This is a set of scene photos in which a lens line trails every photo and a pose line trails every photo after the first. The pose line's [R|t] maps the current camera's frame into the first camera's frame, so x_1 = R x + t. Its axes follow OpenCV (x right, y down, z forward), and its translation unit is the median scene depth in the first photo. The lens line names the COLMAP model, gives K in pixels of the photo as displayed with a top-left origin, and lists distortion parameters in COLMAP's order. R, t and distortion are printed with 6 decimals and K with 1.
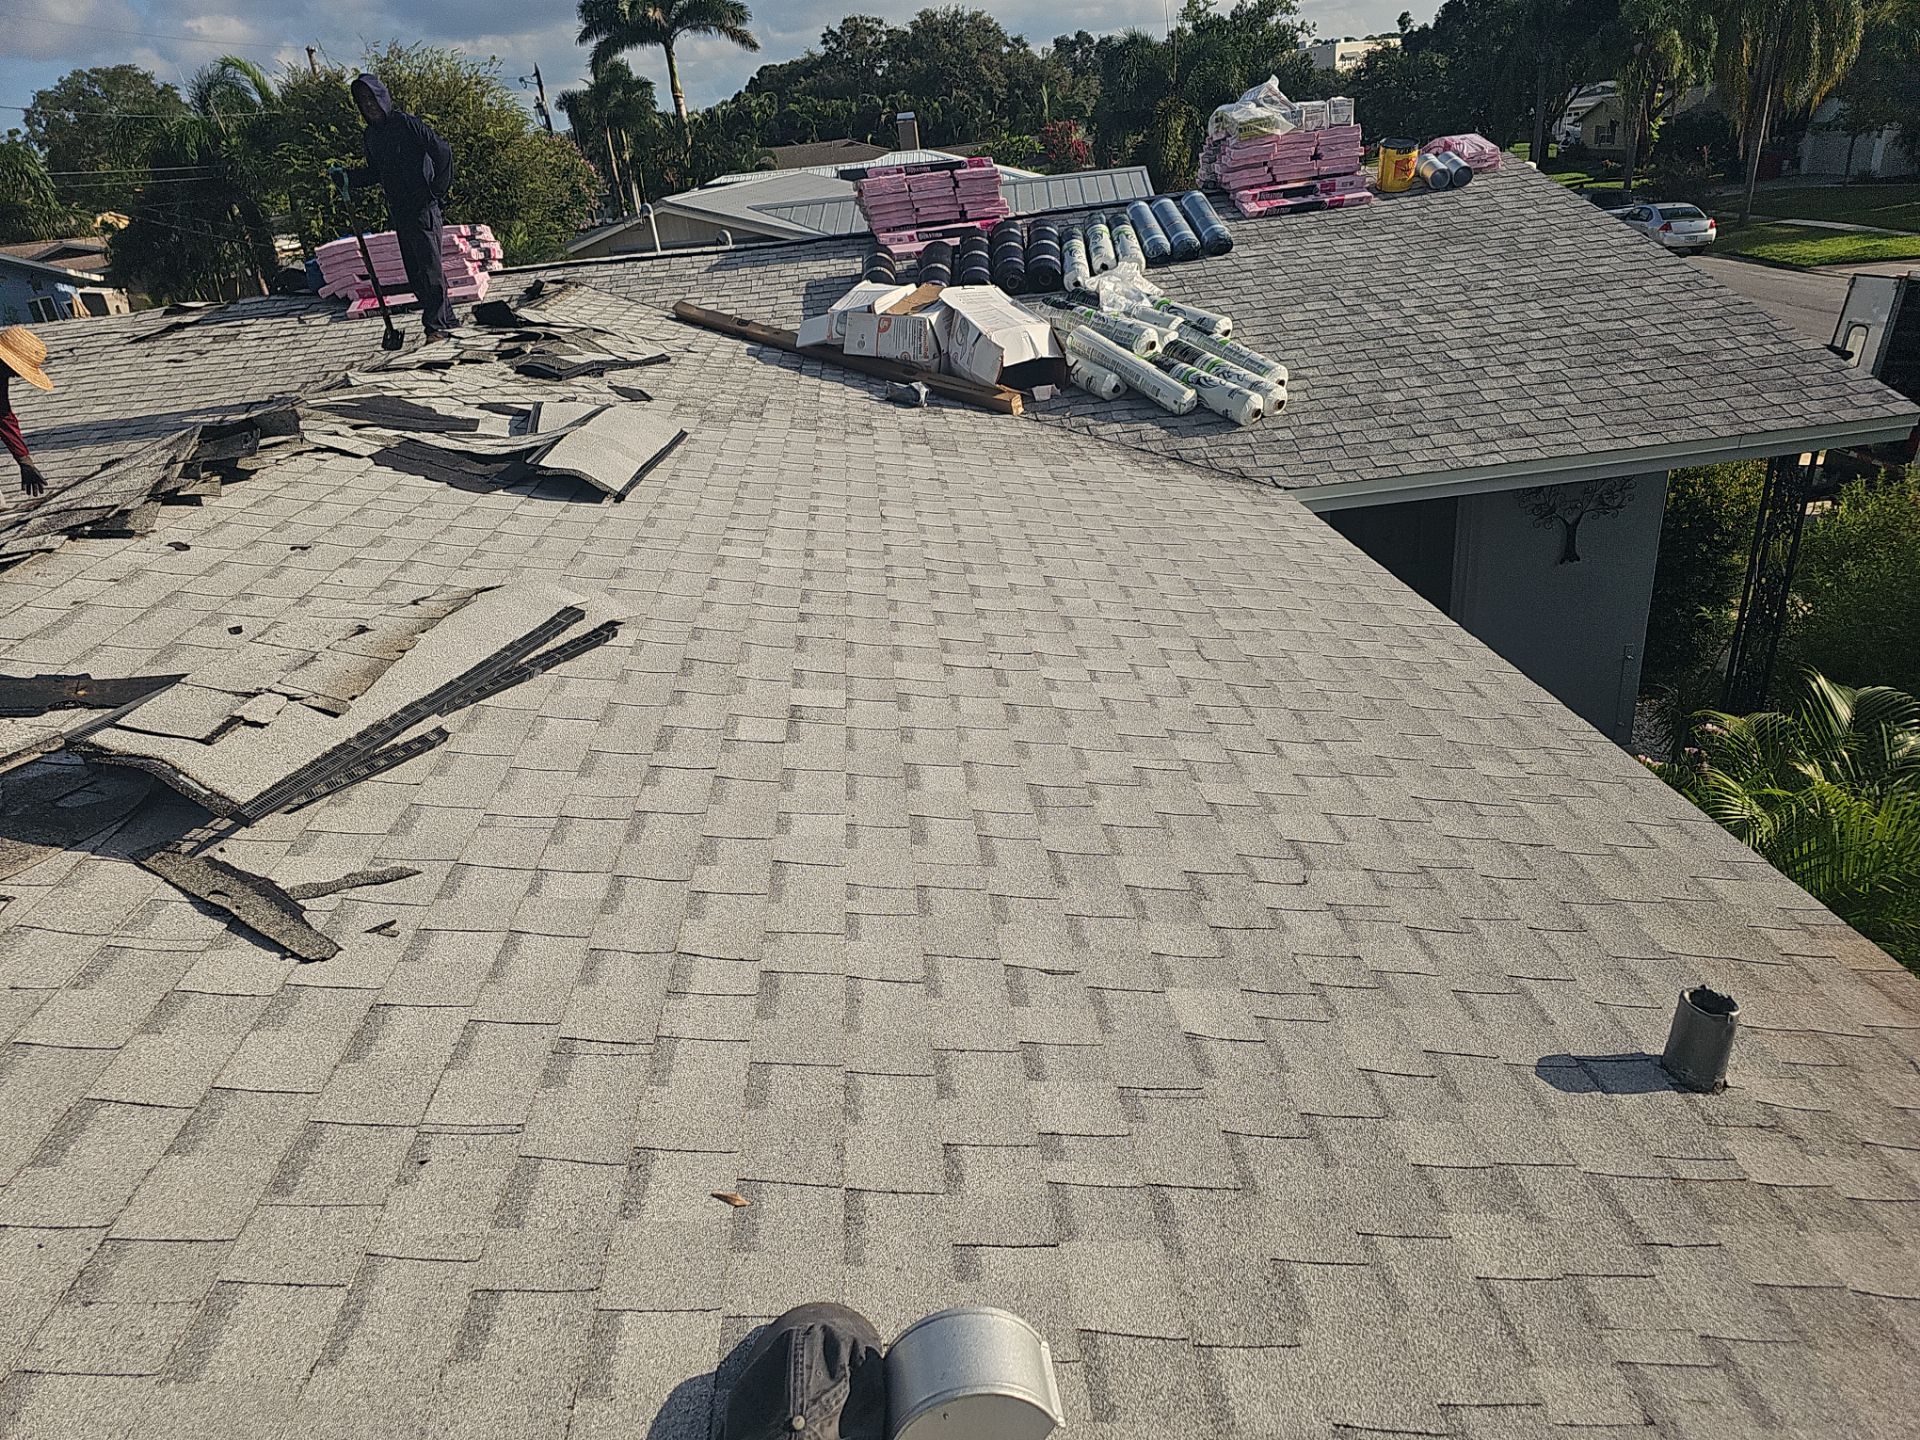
lens RADIAL K [[1336.7, 0, 957.2], [0, 1336.7, 766.0], [0, 0, 1]] dist [0.066654, -0.058343]
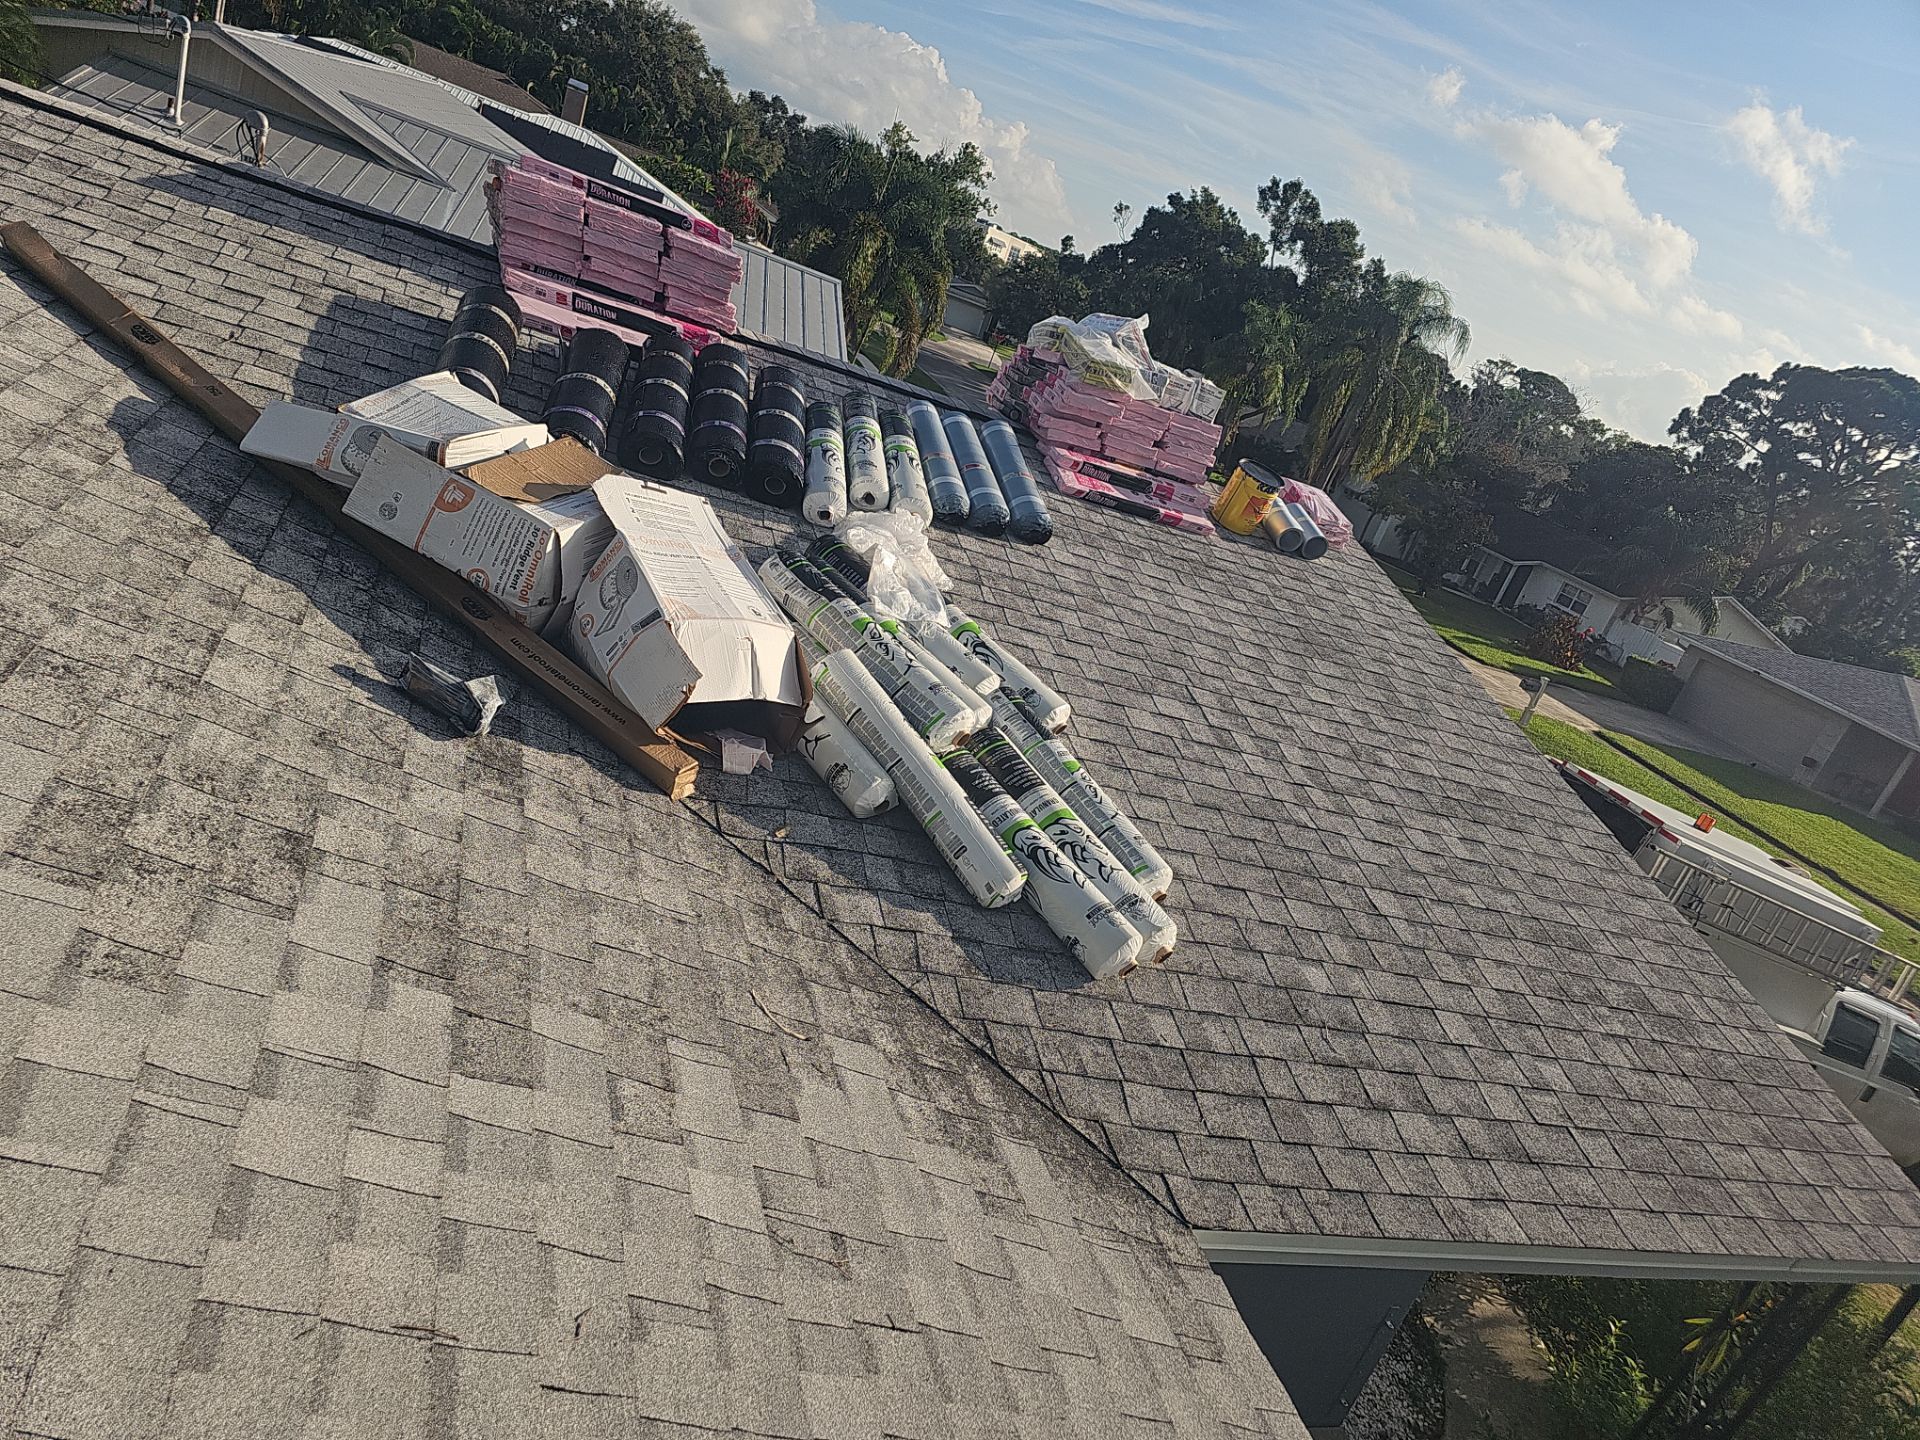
lens RADIAL K [[1336.7, 0, 957.2], [0, 1336.7, 766.0], [0, 0, 1]] dist [0.066654, -0.058343]
pose [[0.877693, 0.311186, 0.364442, -0.036029], [-0.293662, 0.950221, -0.104132, -0.203383], [-0.378704, -0.015627, 0.925386, 0.424615]]
